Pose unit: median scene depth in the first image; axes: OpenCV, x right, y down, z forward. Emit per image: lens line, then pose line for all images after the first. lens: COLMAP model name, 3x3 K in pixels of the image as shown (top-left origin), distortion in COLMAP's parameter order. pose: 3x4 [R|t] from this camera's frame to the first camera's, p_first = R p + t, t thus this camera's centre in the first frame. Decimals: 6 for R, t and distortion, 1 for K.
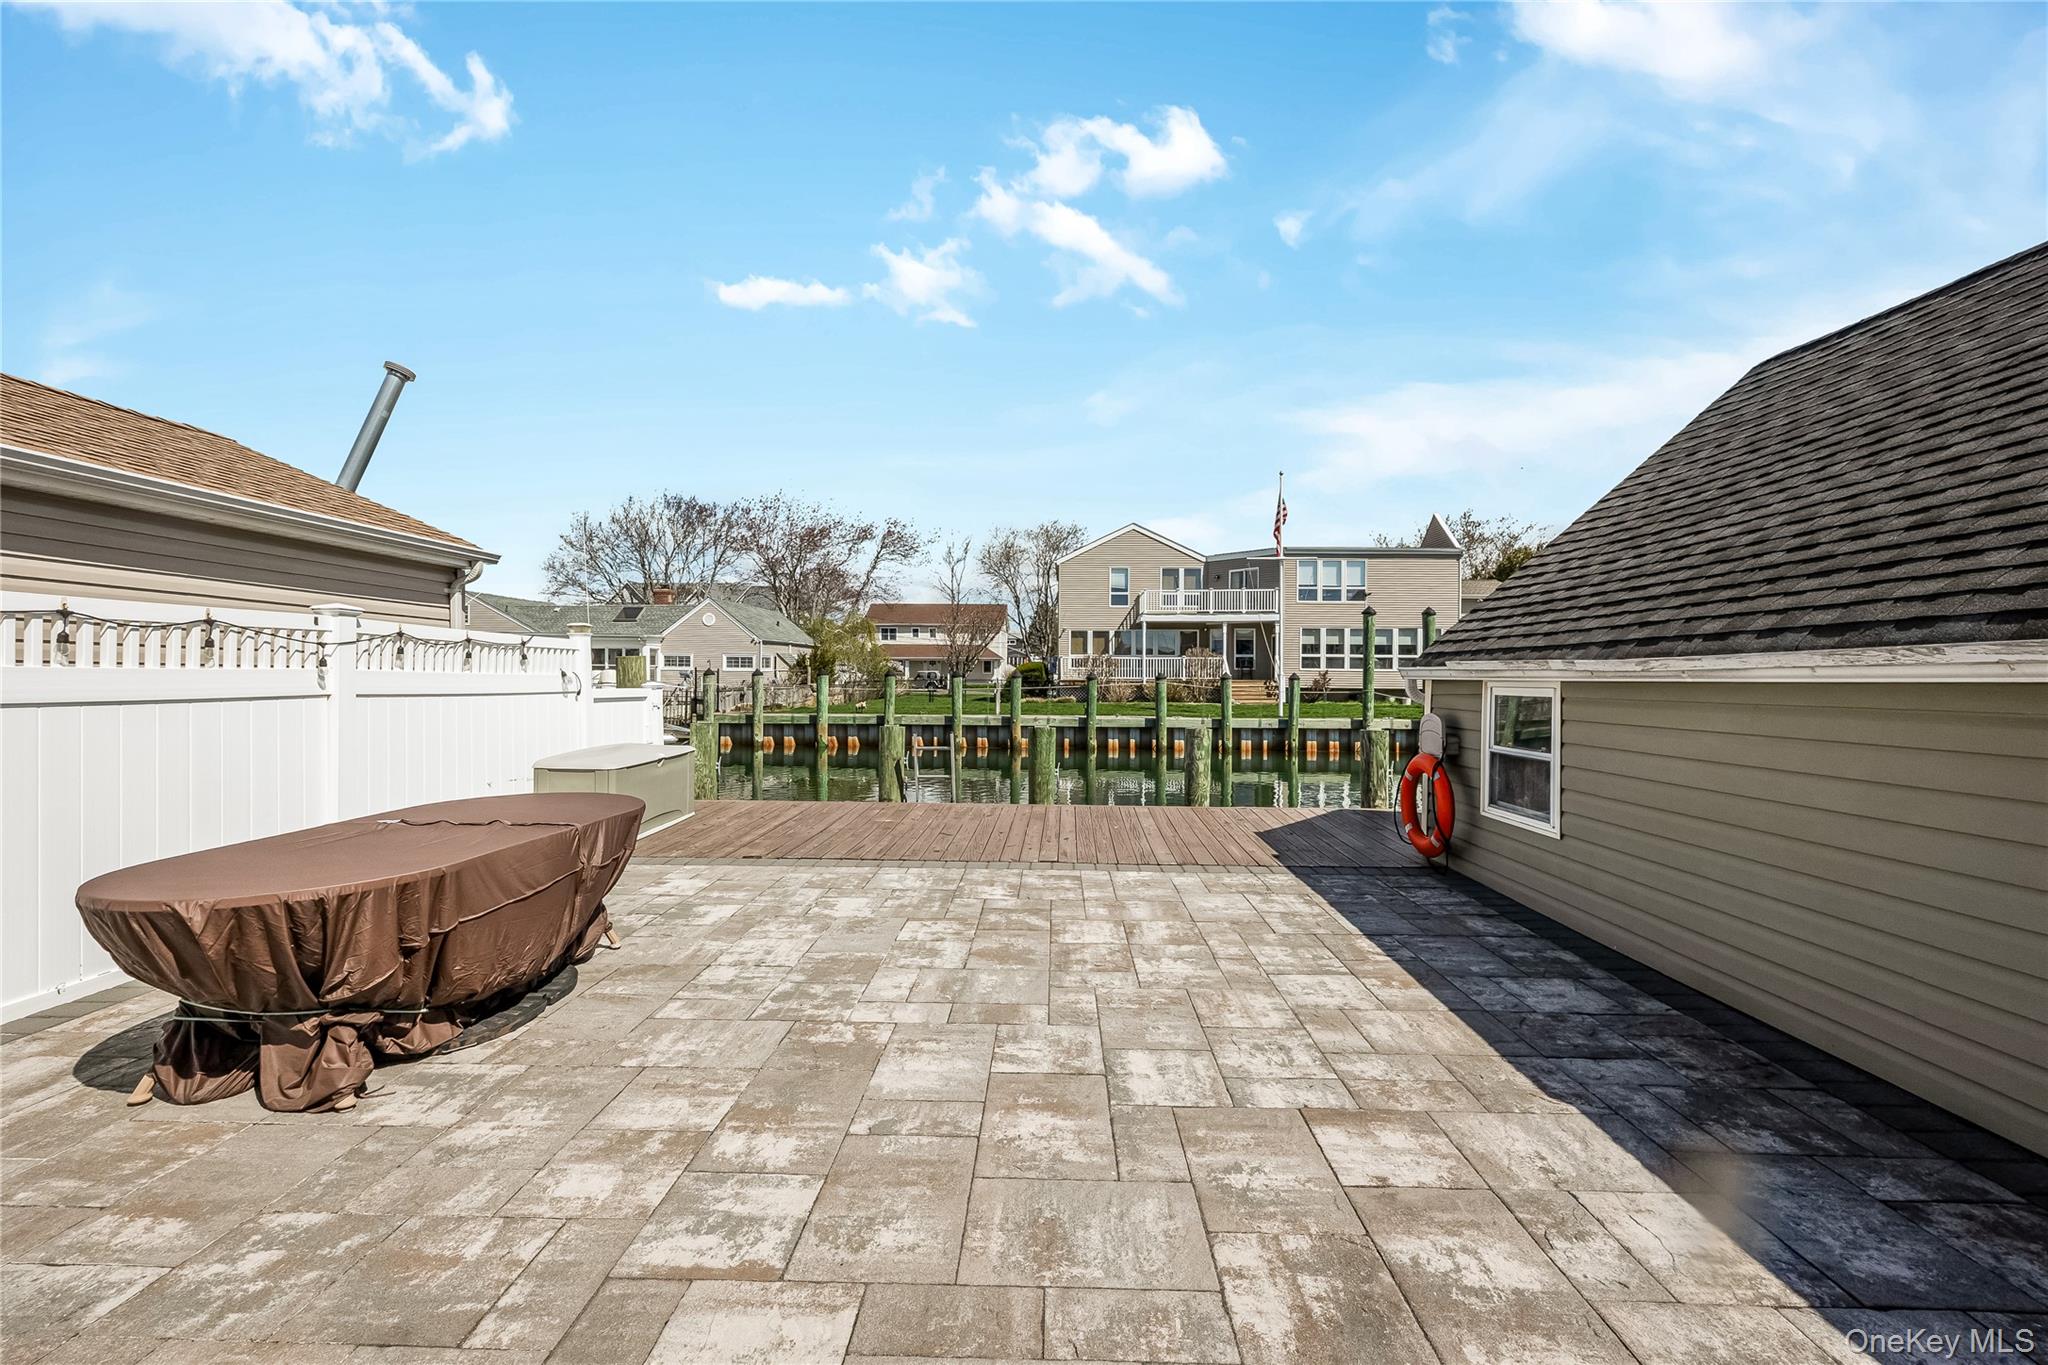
lens RADIAL K [[837.8, 0, 1032.2], [0, 837.8, 675.1], [0, 0, 1]] dist [0.000673, 0.001171]
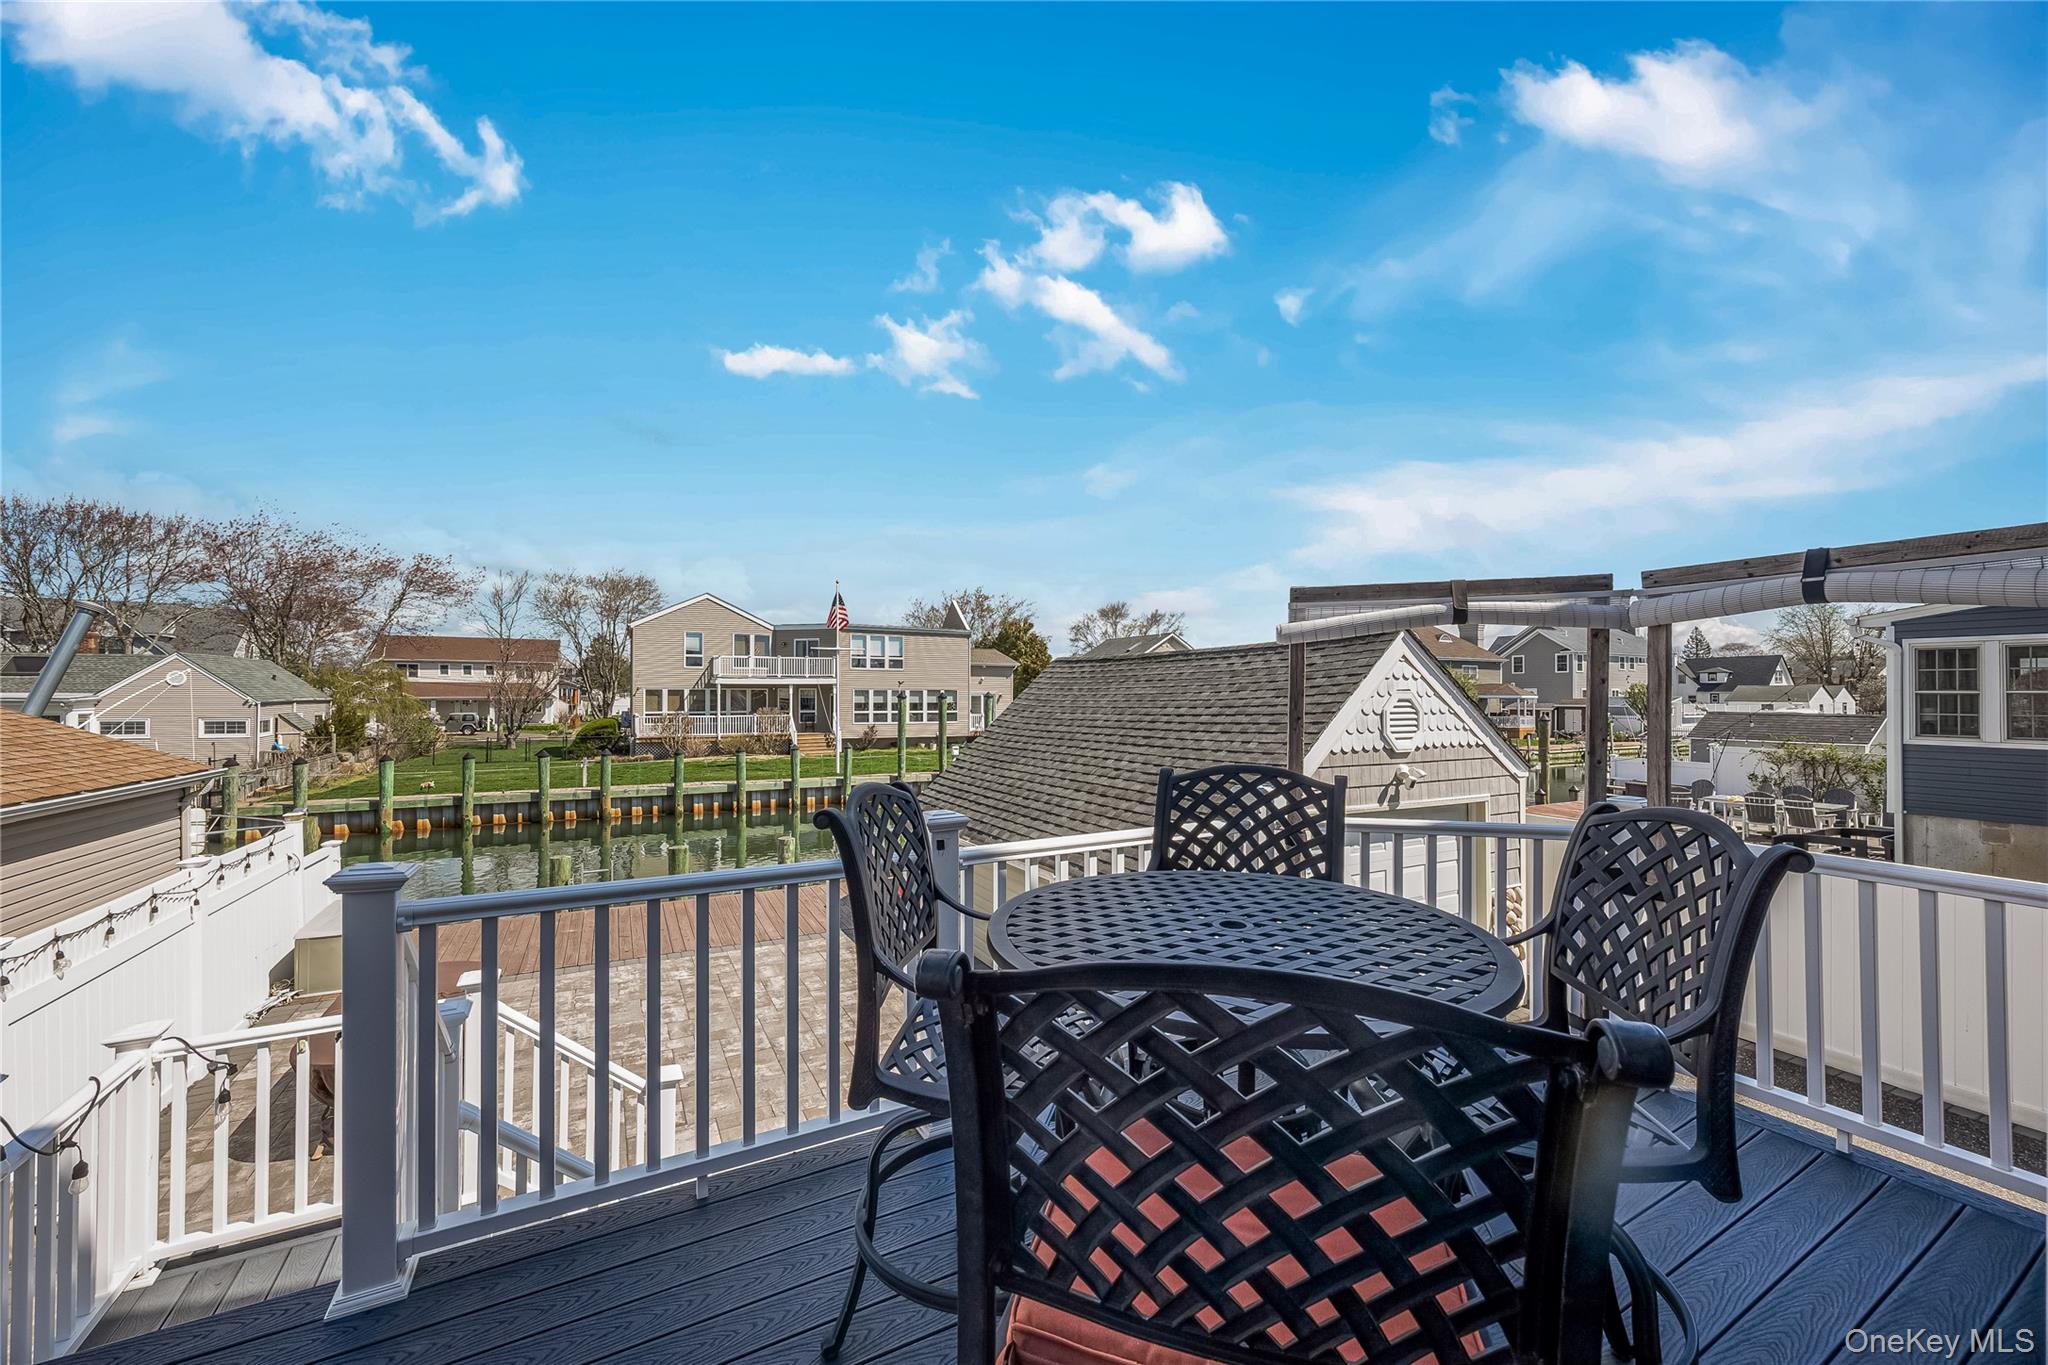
lens RADIAL K [[783.2, 0, 1025.0], [0, 783.2, 689.7], [0, 0, 1]] dist [-0.000262, -0.000977]
pose [[0.866050, -0.001174, 0.499957, -0.057312], [0.003100, 0.999991, -0.003022, -0.080156], [-0.499948, 0.004167, 0.866045, -0.192180]]
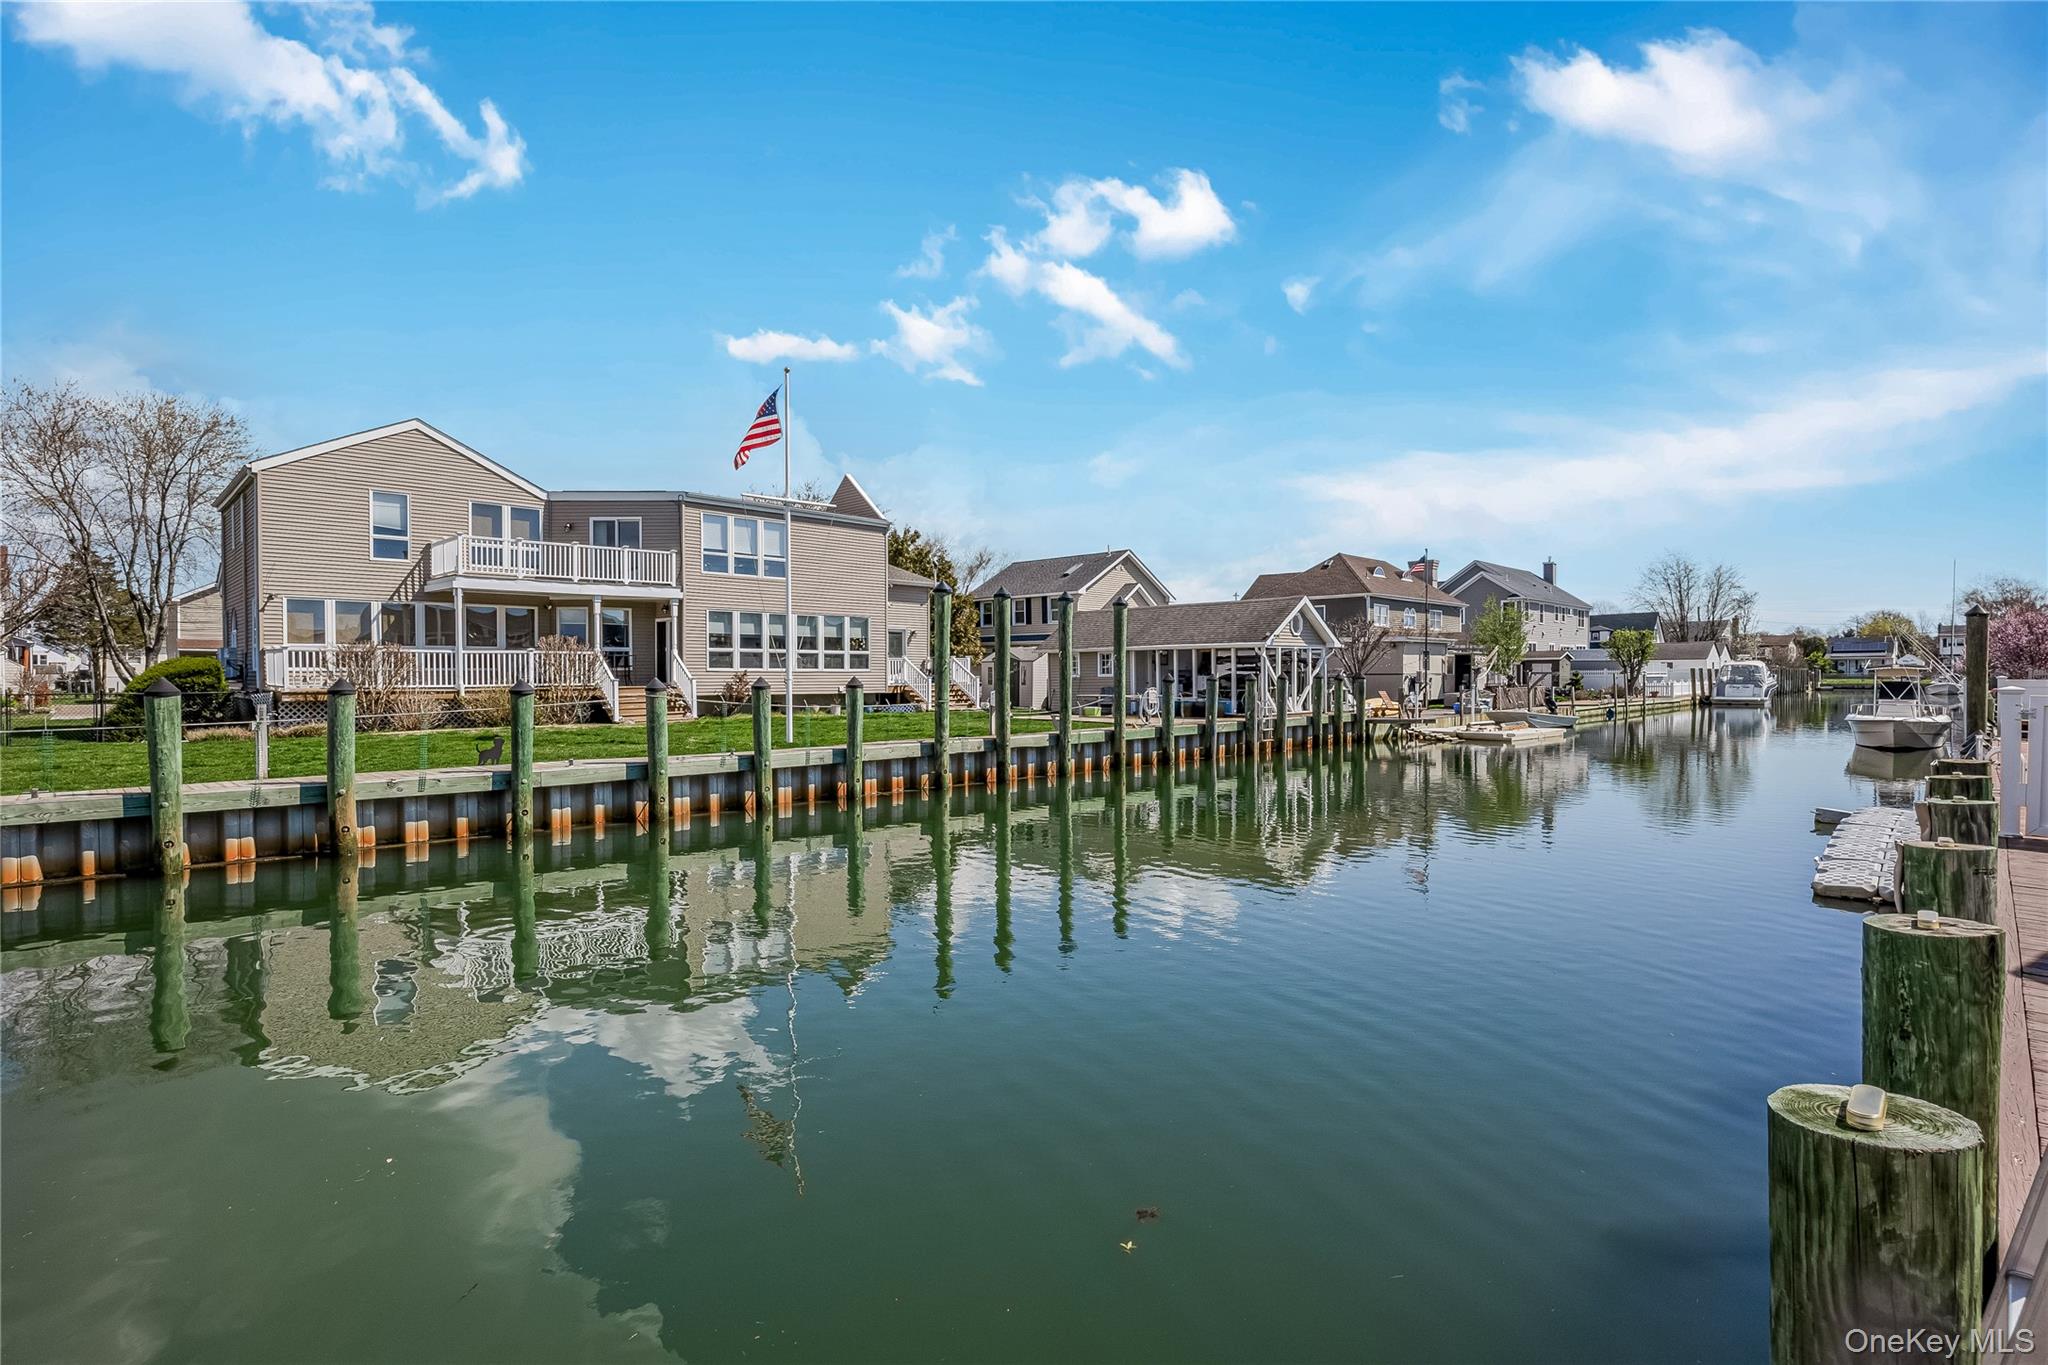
lens RADIAL K [[977.3, 0, 1036.0], [0, 977.3, 686.0], [0, 0, 1]] dist [-0.015243, 0.002628]
pose [[0.673067, -0.016847, 0.739390, -0.150746], [0.006993, 0.999841, 0.016416, -0.006900], [-0.739549, -0.005878, 0.673077, 0.381021]]
